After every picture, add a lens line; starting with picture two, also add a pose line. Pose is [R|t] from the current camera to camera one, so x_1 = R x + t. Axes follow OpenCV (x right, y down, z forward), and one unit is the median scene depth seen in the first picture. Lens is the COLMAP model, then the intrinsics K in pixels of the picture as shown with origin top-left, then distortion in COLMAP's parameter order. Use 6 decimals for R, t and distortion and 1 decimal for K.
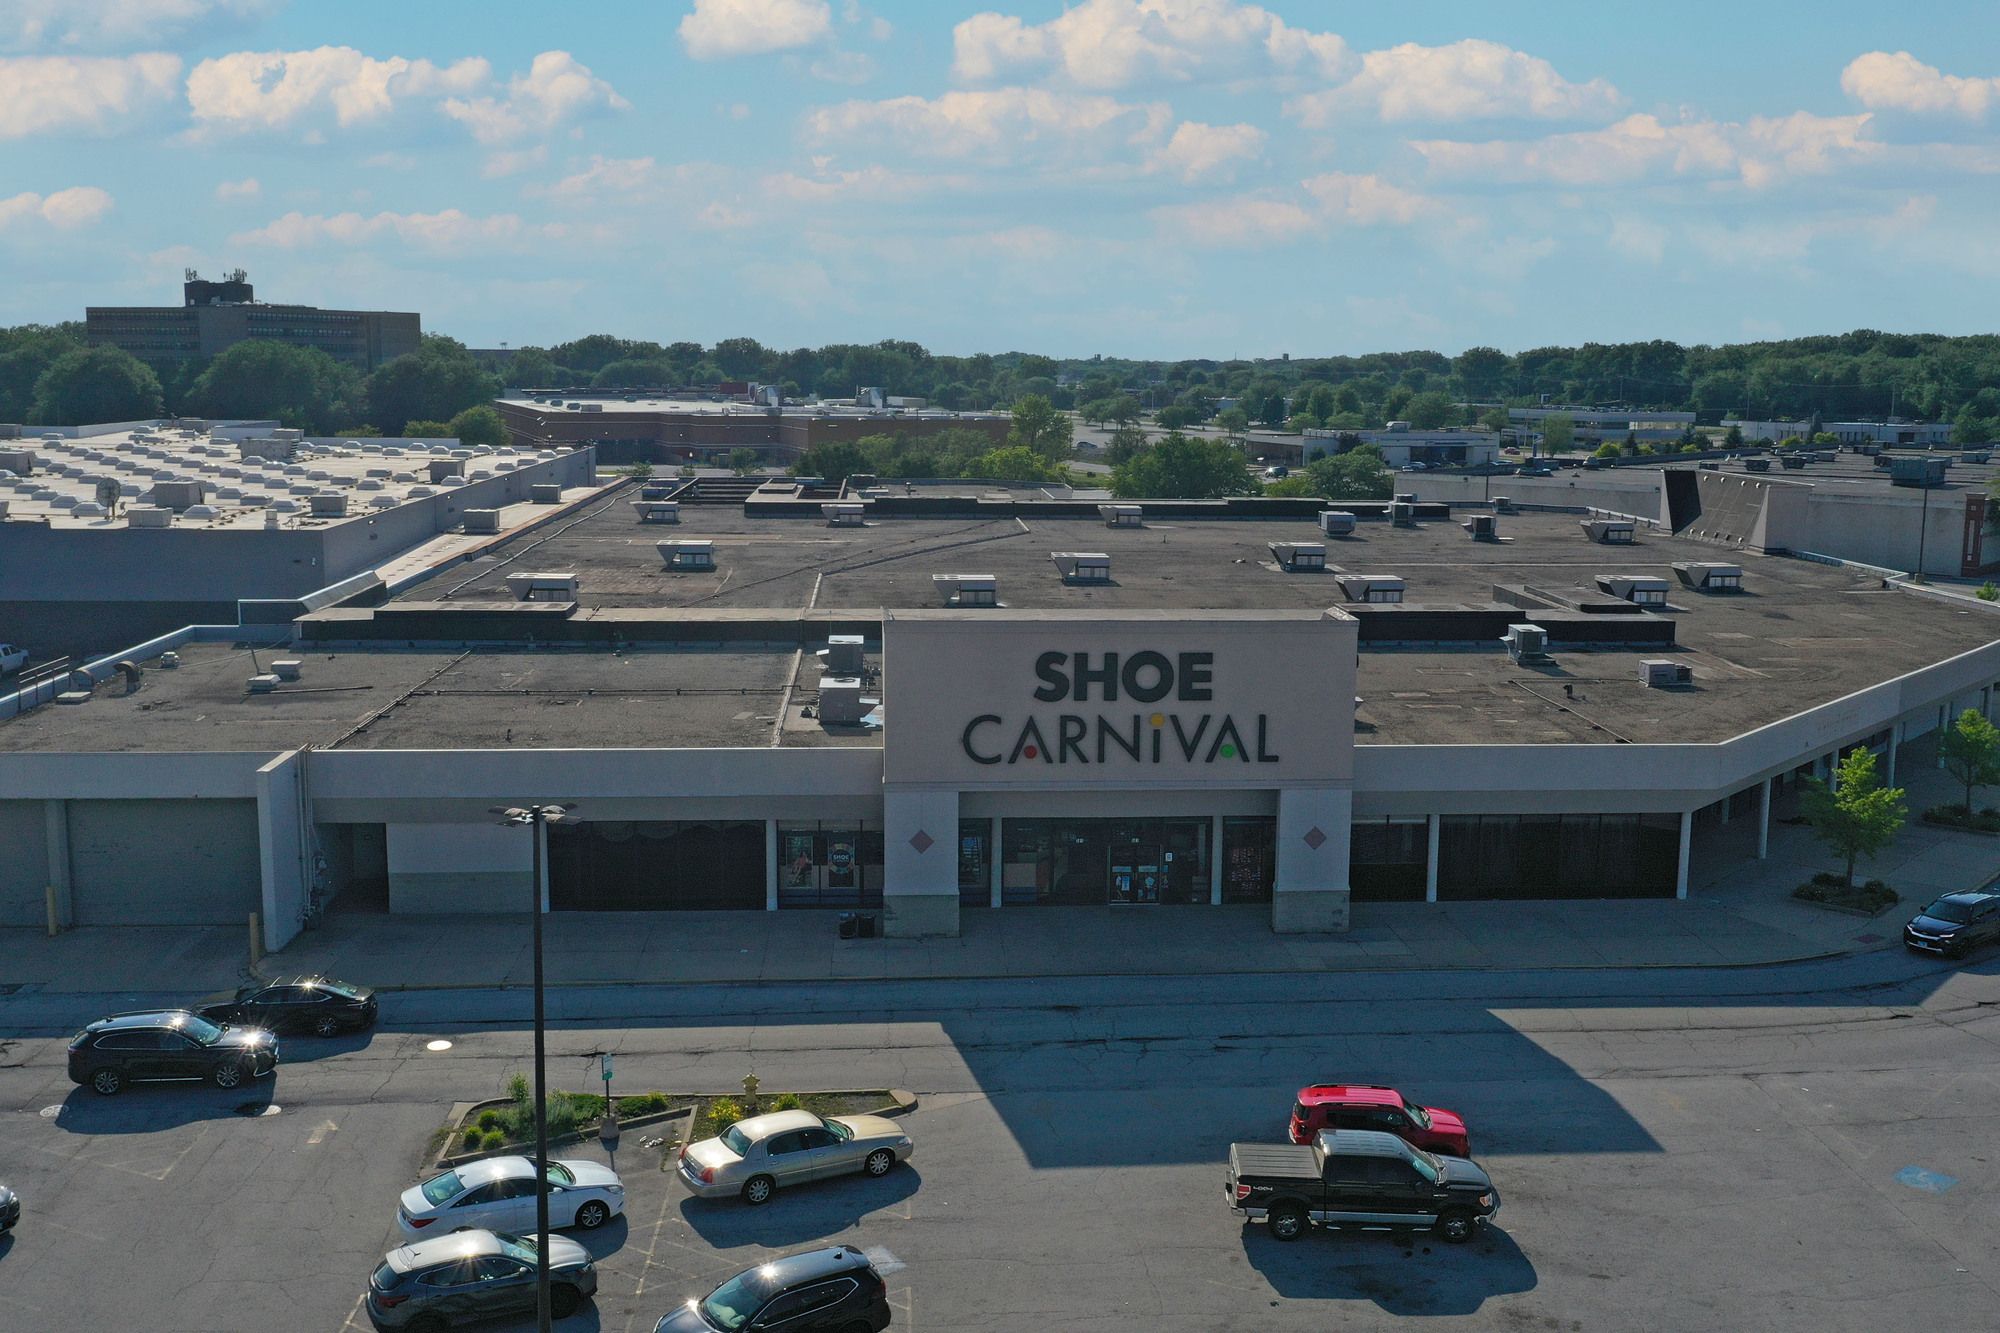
lens RADIAL K [[2031.9, 0, 1000.0], [0, 2031.9, 666.5], [0, 0, 1]] dist [-0.010330, 0.002287]
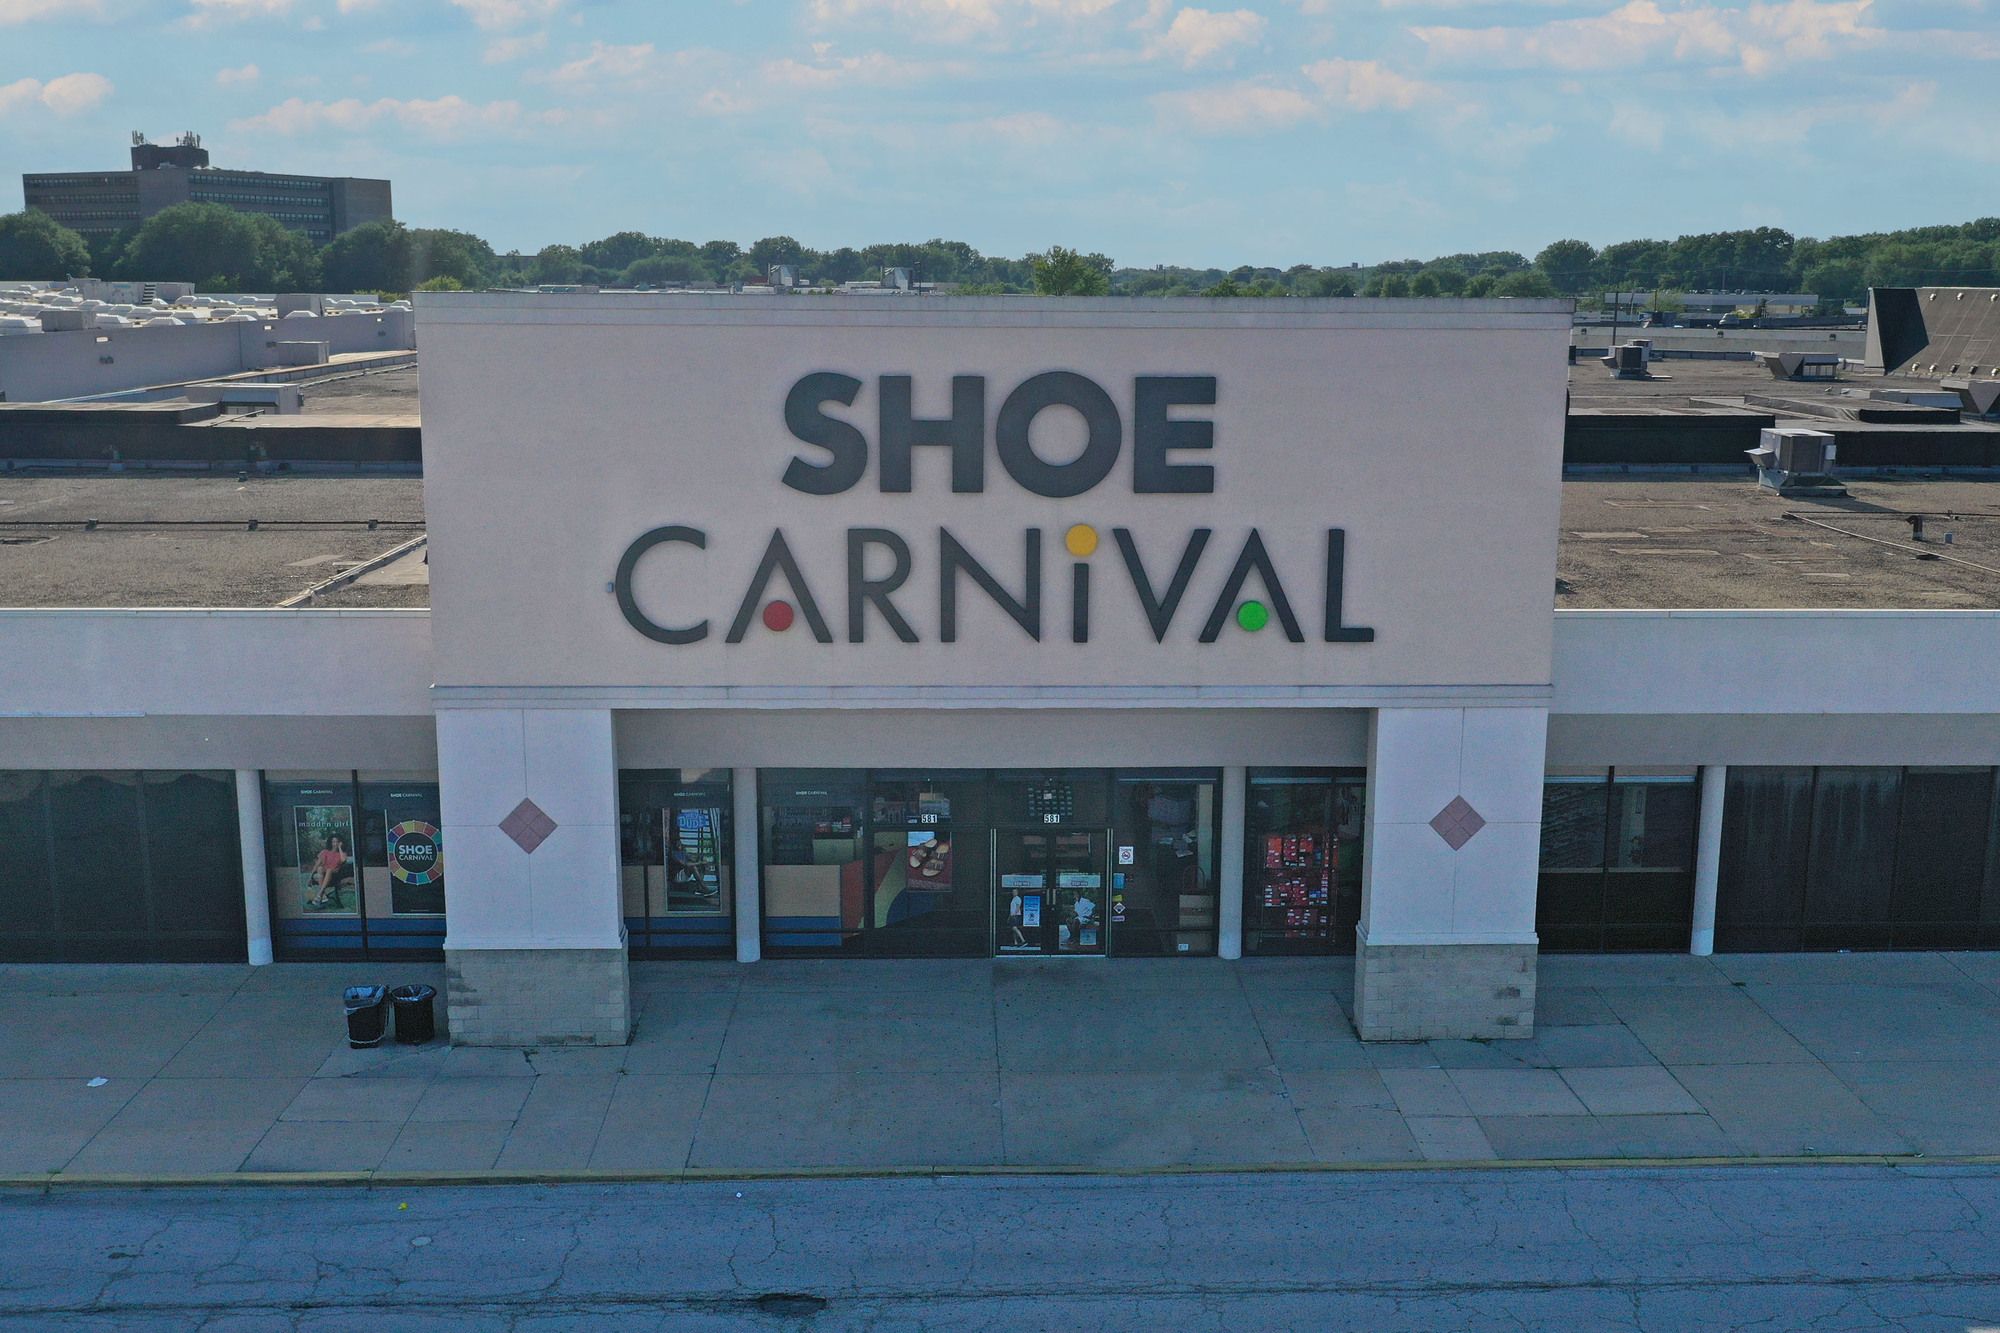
lens RADIAL K [[1794.9, 0, 1000.0], [0, 1794.9, 666.5], [0, 0, 1]] dist [-0.005464, -0.008105]
pose [[0.998670, 0.003828, -0.051417, 0.075336], [-0.002005, 0.999370, 0.035445, 0.037134], [0.051520, -0.035295, 0.998048, 0.596657]]
